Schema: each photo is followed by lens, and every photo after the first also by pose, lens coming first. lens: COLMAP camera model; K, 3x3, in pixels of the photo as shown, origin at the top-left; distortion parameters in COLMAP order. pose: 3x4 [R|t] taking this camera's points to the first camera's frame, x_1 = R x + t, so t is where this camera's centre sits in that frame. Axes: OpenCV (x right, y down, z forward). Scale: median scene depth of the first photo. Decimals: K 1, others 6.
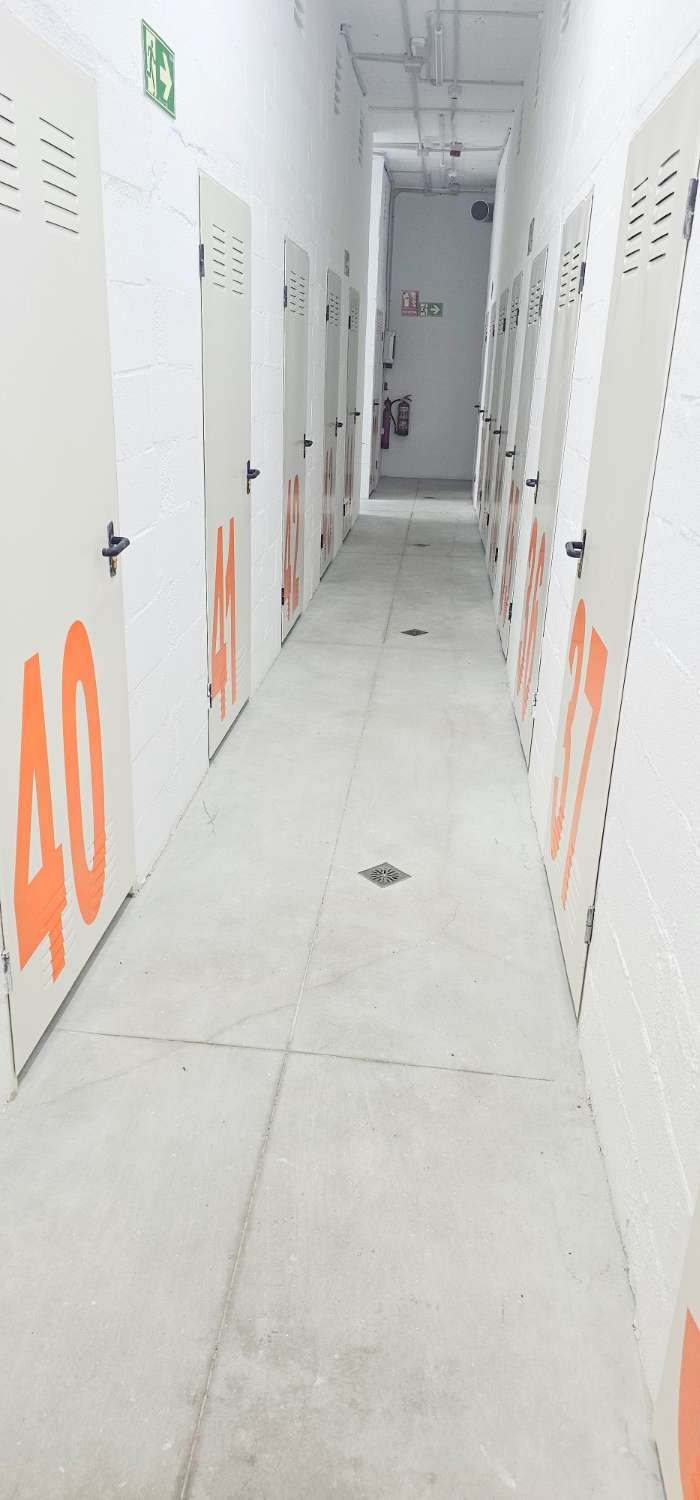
lens RADIAL K [[994.7, 0, 348.3], [0, 994.7, 739.8], [0, 0, 1]] dist [0.085880, -0.078176]
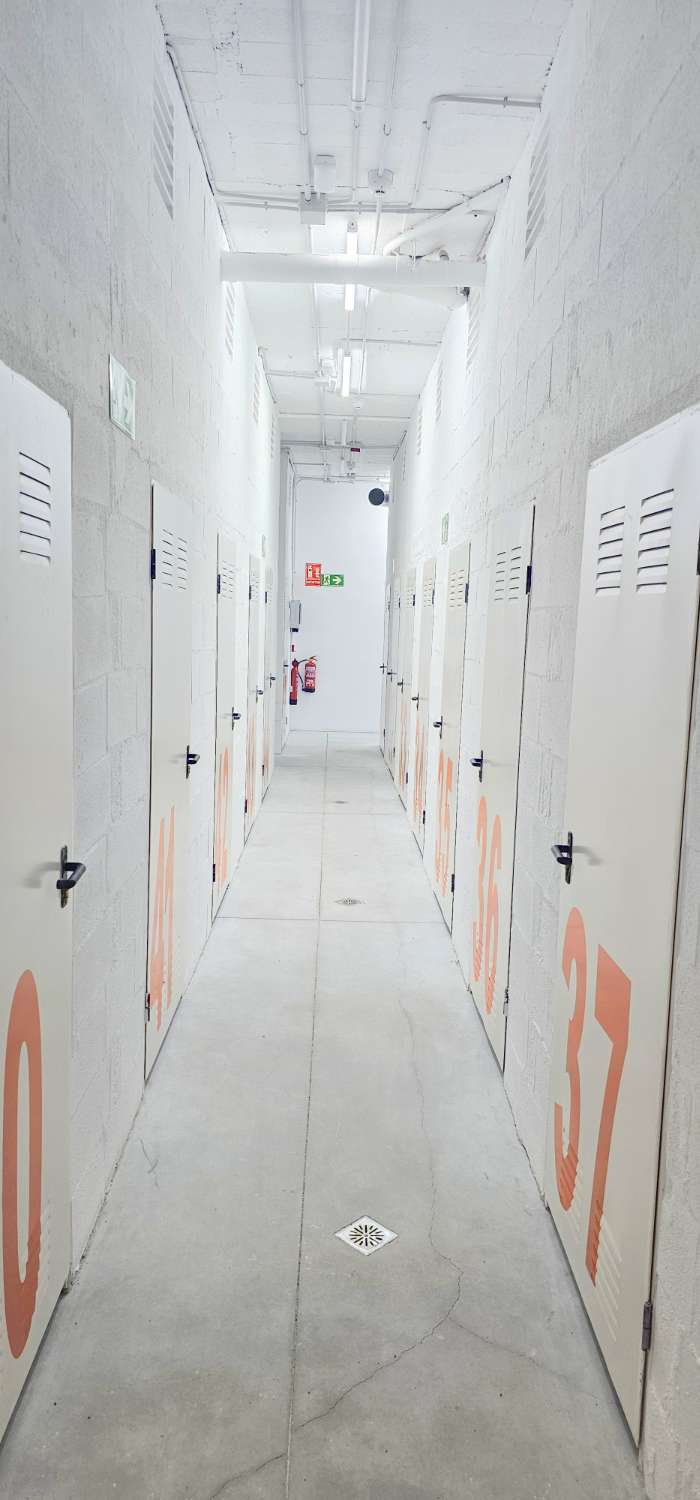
lens RADIAL K [[999.2, 0, 346.2], [0, 999.2, 747.4], [0, 0, 1]] dist [0.069861, -0.052294]
pose [[0.994773, -0.014990, 0.101004, -0.058961], [0.037616, 0.973399, -0.226007, -0.070202], [-0.094929, 0.228625, 0.968875, 0.071321]]
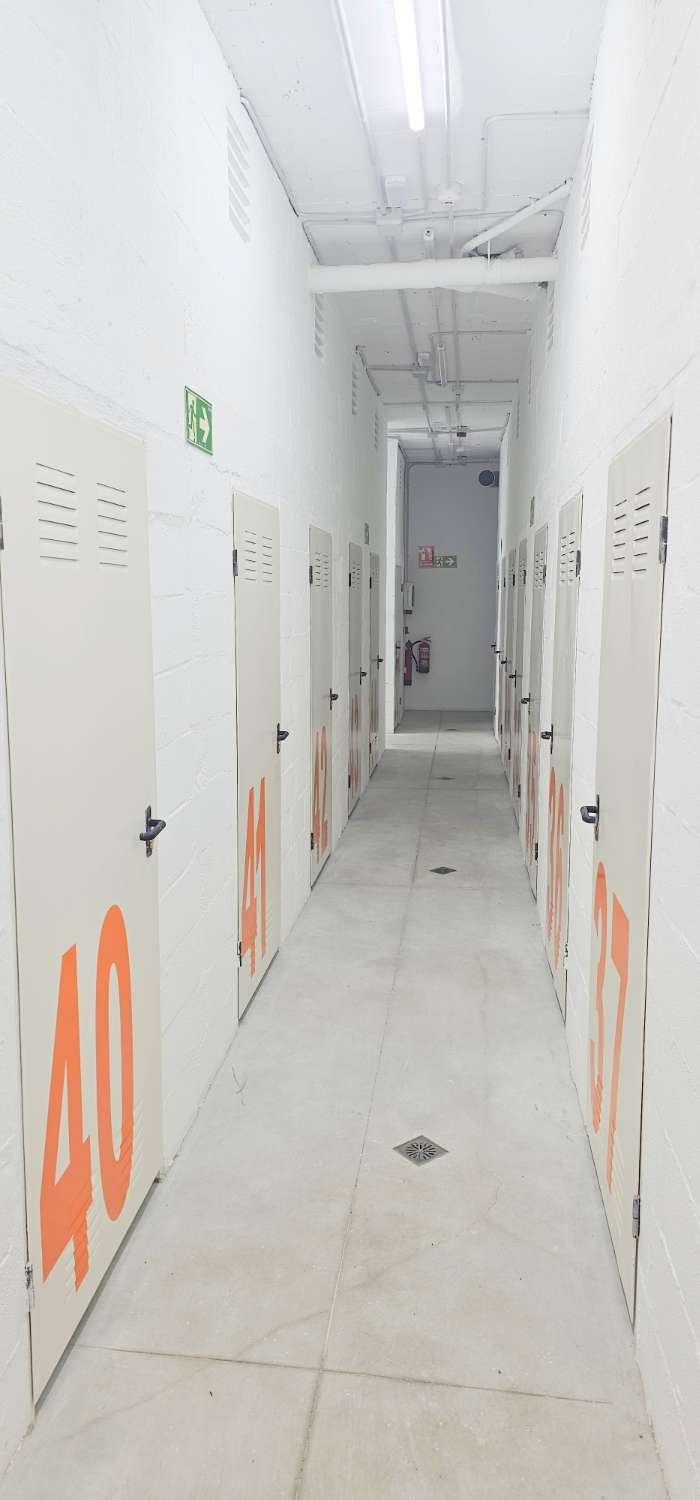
lens RADIAL K [[994.7, 0, 348.3], [0, 994.7, 739.8], [0, 0, 1]] dist [0.085880, -0.078176]
pose [[0.999186, -0.029443, -0.027582, 0.005180], [0.022715, 0.975567, -0.218526, -0.037615], [0.033342, 0.217722, 0.975441, -0.032536]]
